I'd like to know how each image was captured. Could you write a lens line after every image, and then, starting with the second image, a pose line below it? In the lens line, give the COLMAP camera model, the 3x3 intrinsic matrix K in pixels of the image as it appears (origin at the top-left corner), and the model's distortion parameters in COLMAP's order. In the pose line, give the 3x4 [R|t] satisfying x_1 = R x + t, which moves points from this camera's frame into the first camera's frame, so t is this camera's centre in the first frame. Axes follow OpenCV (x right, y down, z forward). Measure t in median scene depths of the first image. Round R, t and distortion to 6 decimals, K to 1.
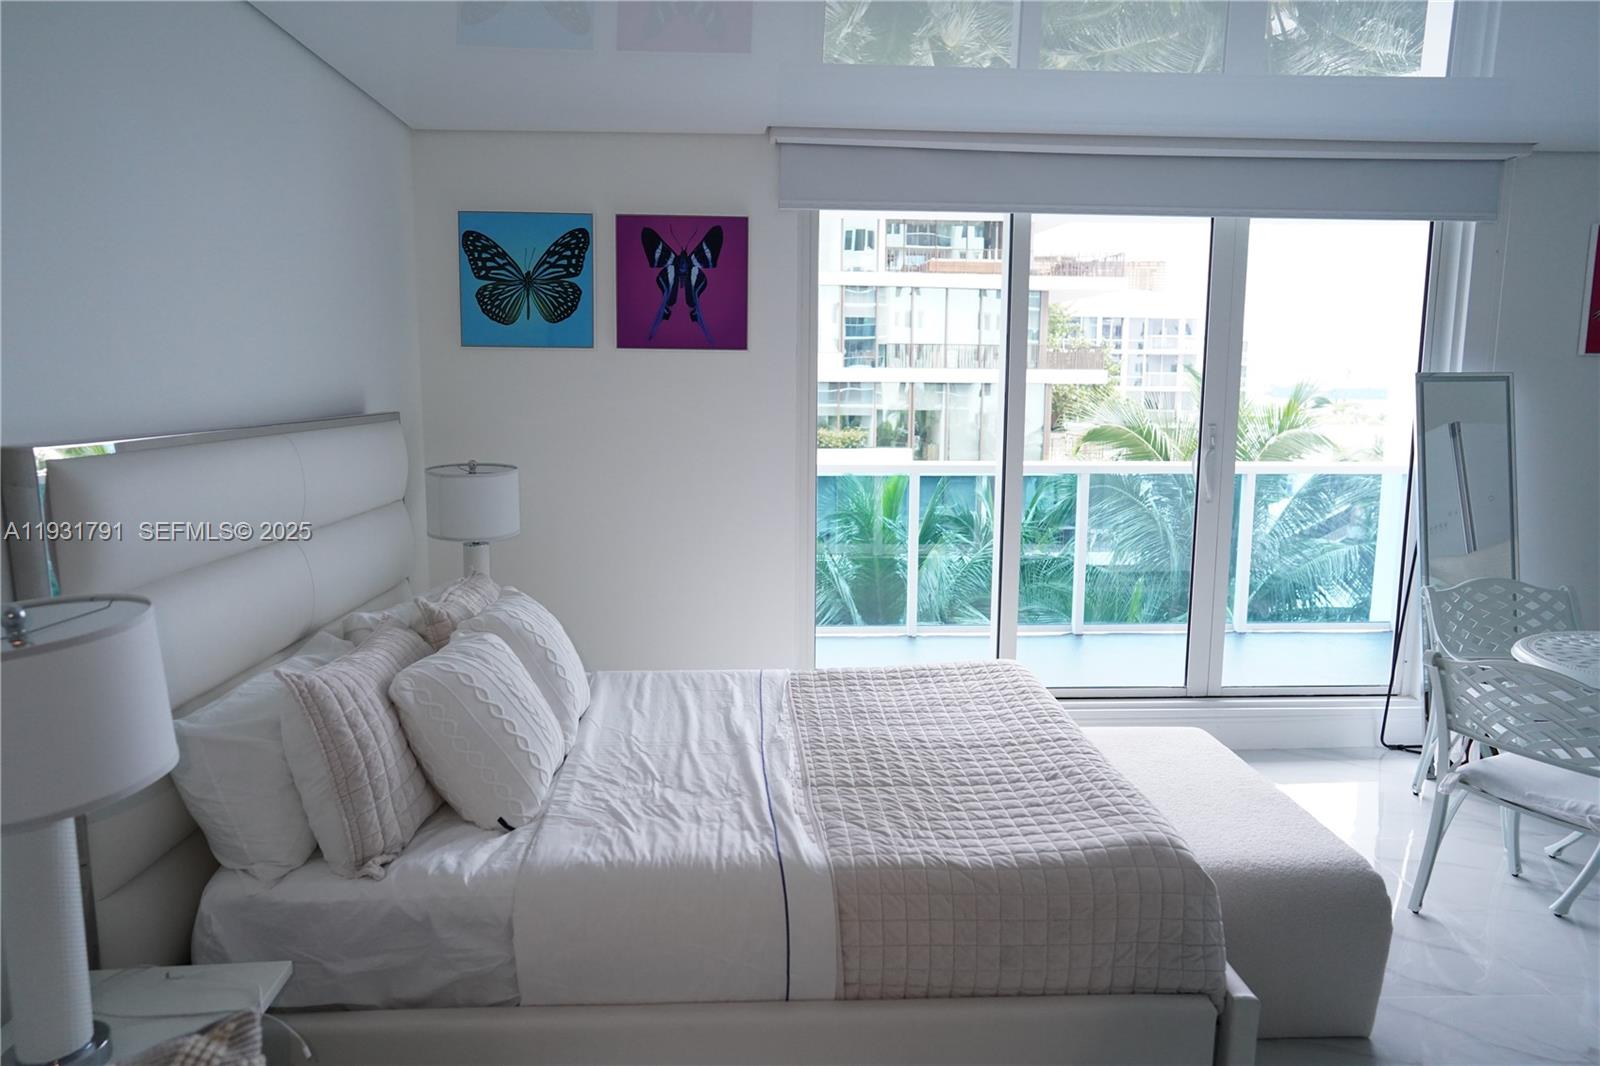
lens RADIAL K [[1062.8, 0, 795.5], [0, 1062.8, 530.8], [0, 0, 1]] dist [-0.040352, 0.056122]
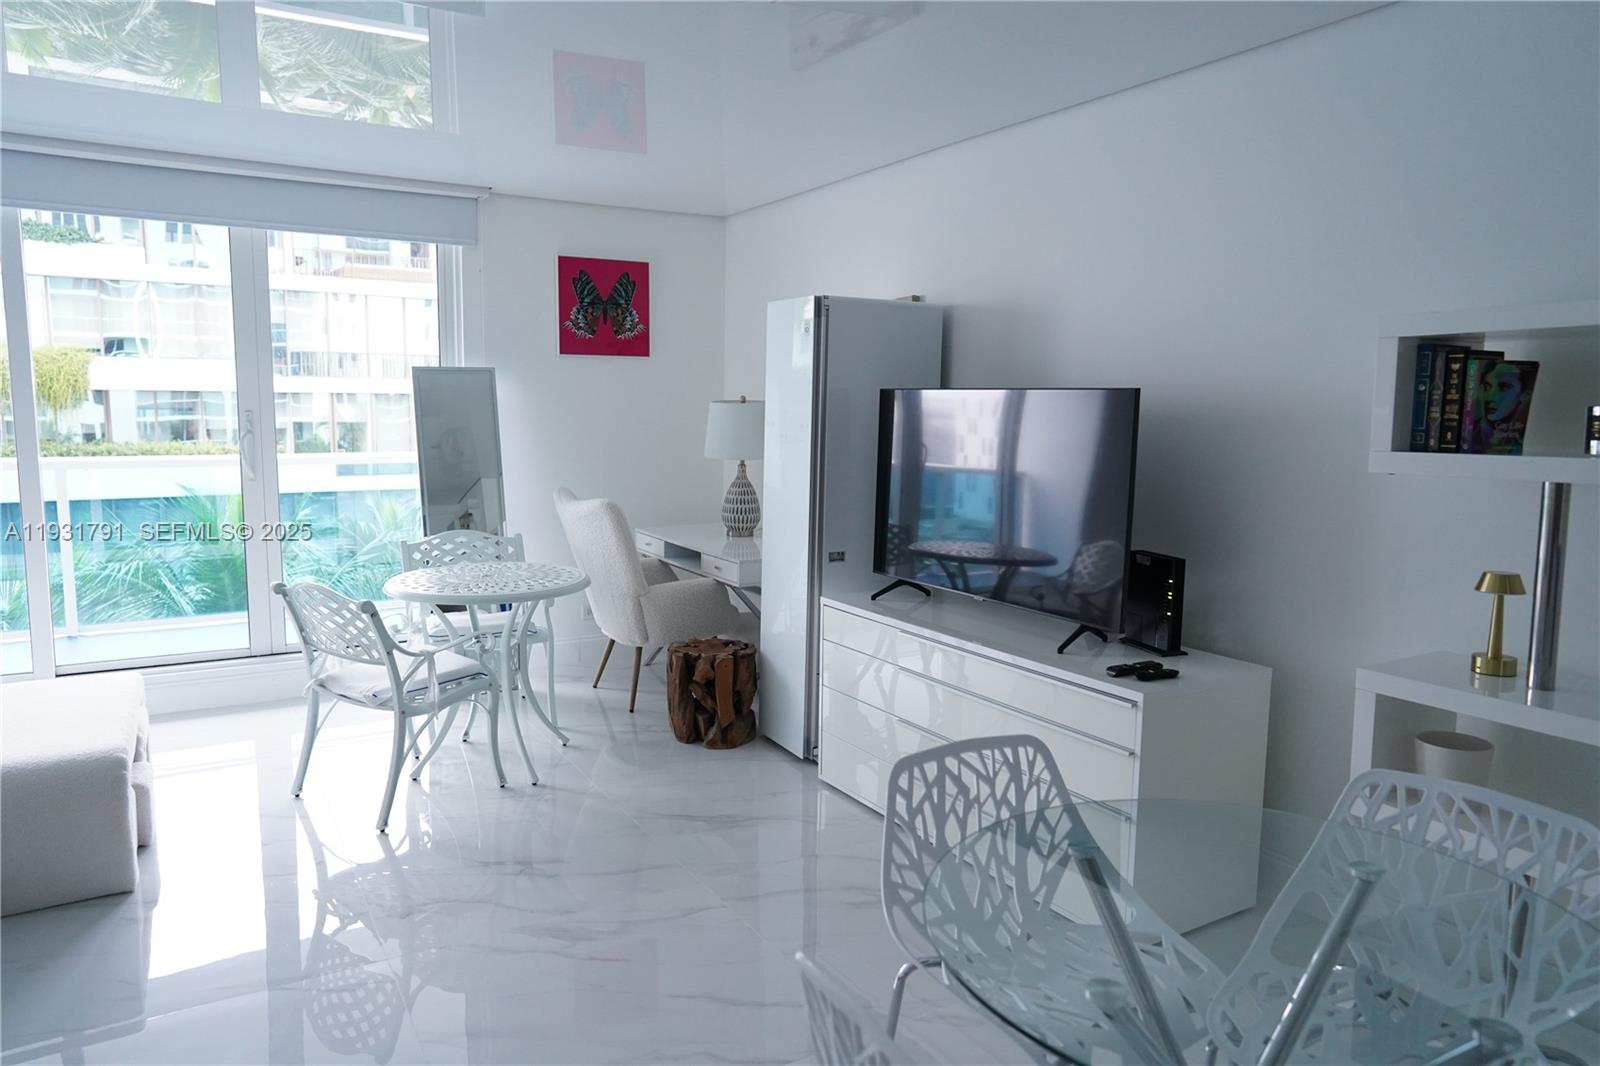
lens RADIAL K [[1062.8, 0, 795.5], [0, 1062.8, 530.8], [0, 0, 1]] dist [-0.040352, 0.056122]
pose [[0.891504, -0.051957, 0.450023, 0.408243], [0.057893, 0.998323, 0.000572, 0.061109], [-0.449298, 0.025543, 0.893017, -0.268263]]
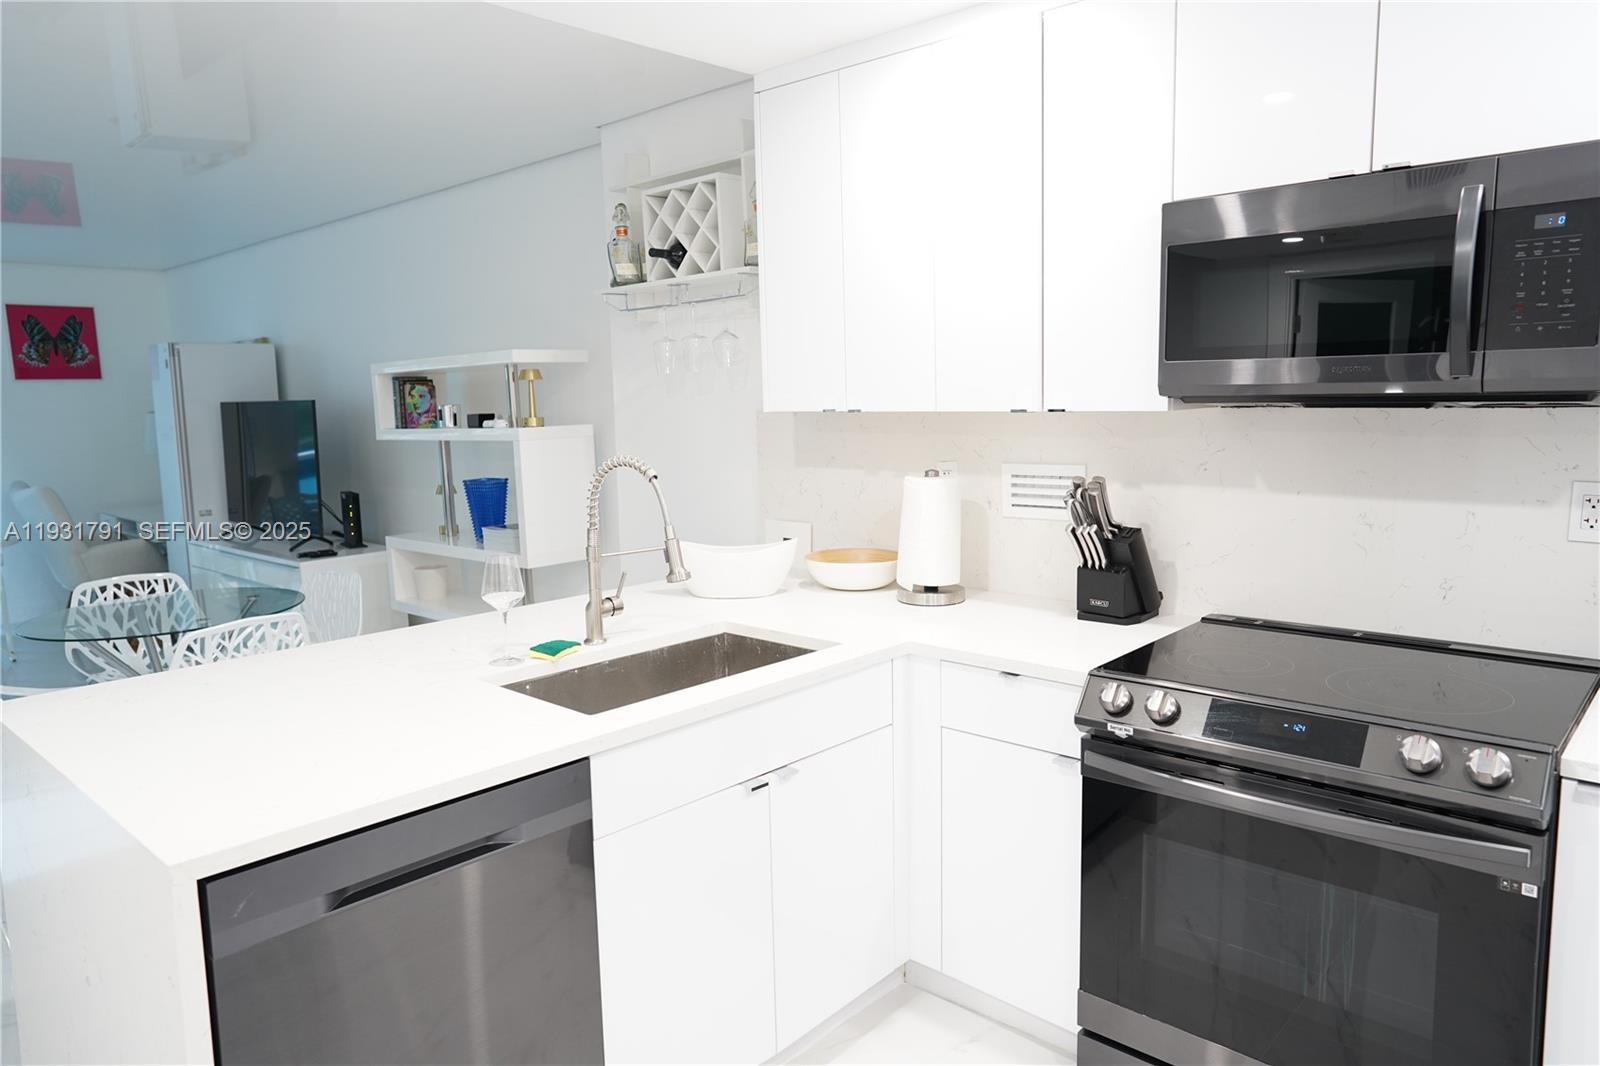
lens RADIAL K [[1062.8, 0, 795.5], [0, 1062.8, 530.8], [0, 0, 1]] dist [-0.040352, 0.056122]
pose [[0.721829, -0.115521, 0.682362, 0.463605], [0.123914, 0.991611, 0.036794, 0.156433], [-0.680887, 0.057995, 0.730088, -1.020031]]
